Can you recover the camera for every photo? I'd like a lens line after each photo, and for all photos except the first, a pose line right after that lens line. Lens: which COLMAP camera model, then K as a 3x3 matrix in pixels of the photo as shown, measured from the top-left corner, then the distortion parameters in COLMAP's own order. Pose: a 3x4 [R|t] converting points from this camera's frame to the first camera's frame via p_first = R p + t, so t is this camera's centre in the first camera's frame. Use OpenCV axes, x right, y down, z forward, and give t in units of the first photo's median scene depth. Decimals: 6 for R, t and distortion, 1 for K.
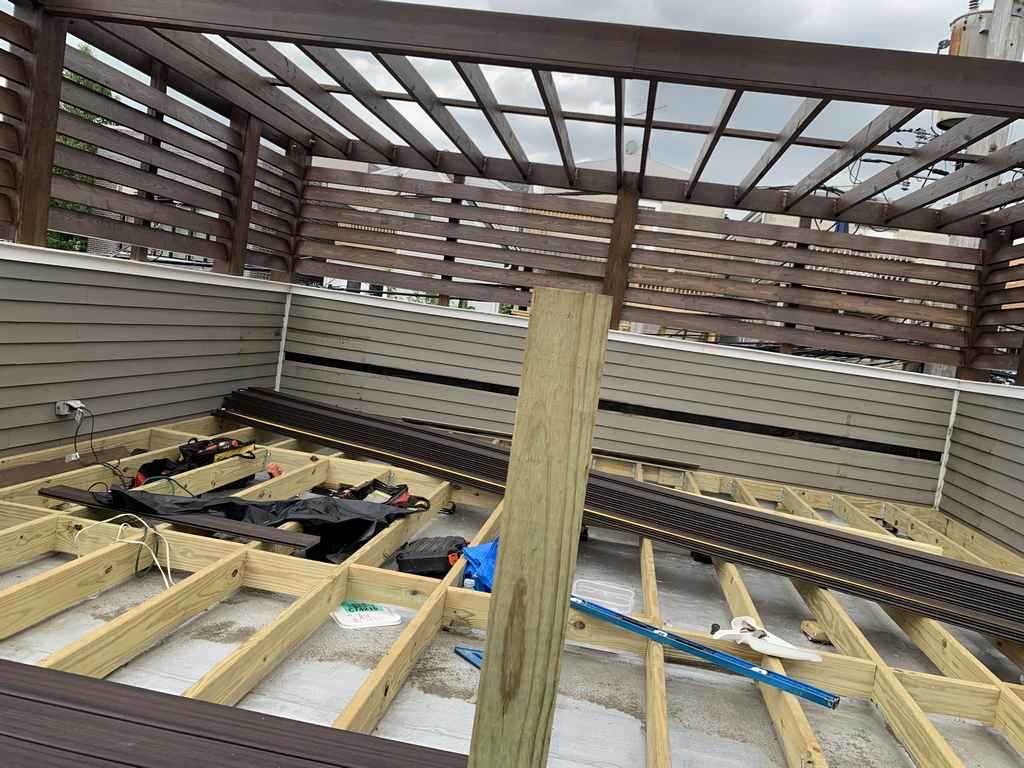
lens RADIAL K [[790.2, 0, 512.0], [0, 790.2, 384.0], [0, 0, 1]] dist [0.003651, -0.007602]
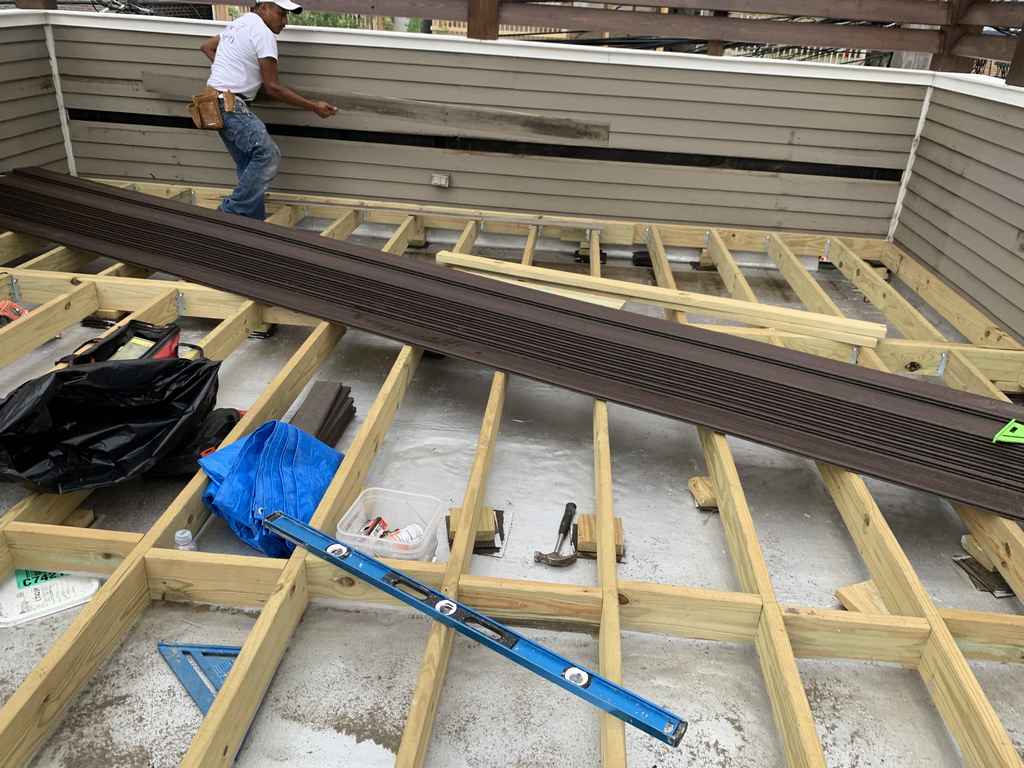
lens RADIAL K [[790.2, 0, 512.0], [0, 790.2, 384.0], [0, 0, 1]] dist [0.003651, -0.007602]
pose [[0.994841, -0.099722, 0.018649, 0.120040], [0.085604, 0.923786, 0.373218, -0.052481], [-0.054446, -0.369696, 0.927556, 0.210789]]
